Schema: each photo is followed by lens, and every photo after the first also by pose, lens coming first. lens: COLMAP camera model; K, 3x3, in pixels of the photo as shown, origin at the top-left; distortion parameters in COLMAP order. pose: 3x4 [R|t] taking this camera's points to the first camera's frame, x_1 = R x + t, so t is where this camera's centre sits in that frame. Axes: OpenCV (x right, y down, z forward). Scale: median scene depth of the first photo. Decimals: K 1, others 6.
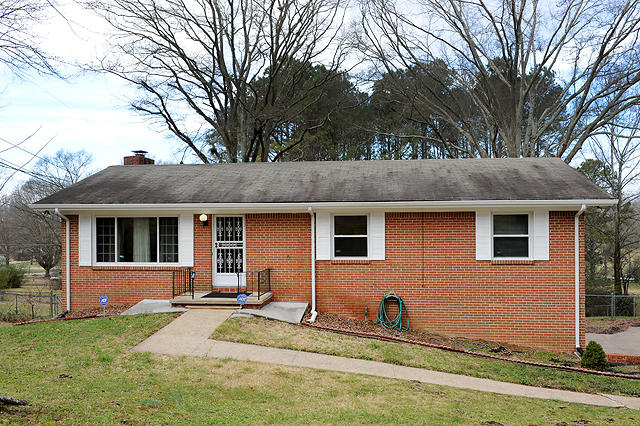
lens RADIAL K [[528.8, 0, 324.4], [0, 528.8, 213.0], [0, 0, 1]] dist [-0.012442, -0.014180]
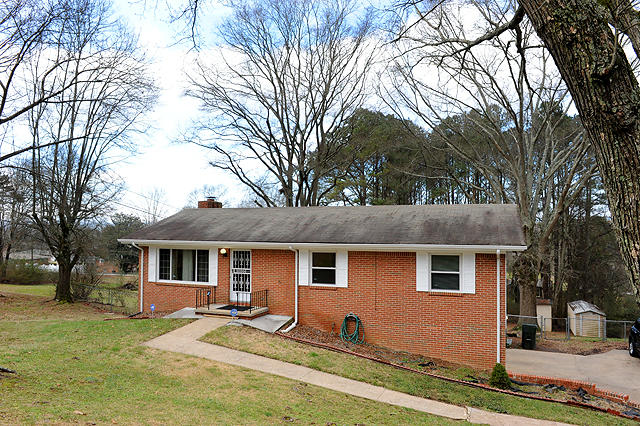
lens RADIAL K [[438.9, 0, 316.6], [0, 438.9, 215.5], [0, 0, 1]] dist [-0.045216, -0.006523]
pose [[0.970639, 0.003195, -0.240521, 0.294325], [-0.011106, 0.999441, -0.031542, -0.052778], [0.240286, 0.033287, 0.970131, -0.069315]]
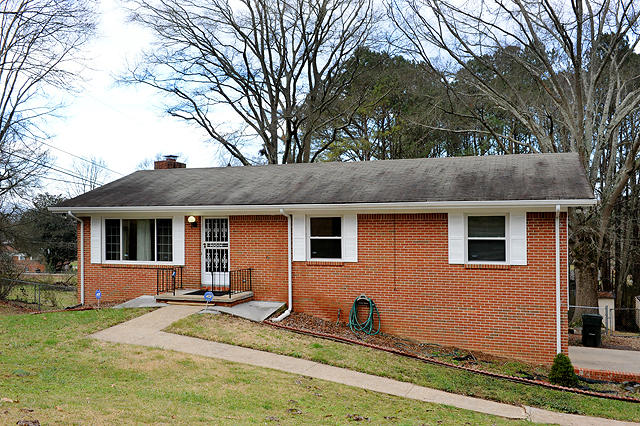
lens RADIAL K [[566.7, 0, 315.6], [0, 566.7, 212.1], [0, 0, 1]] dist [-0.002522, 0.001758]
pose [[0.975578, -0.002756, -0.219636, 0.266722], [0.002120, 0.999993, -0.003129, -0.001634], [0.219643, 0.002587, 0.975577, -0.053087]]
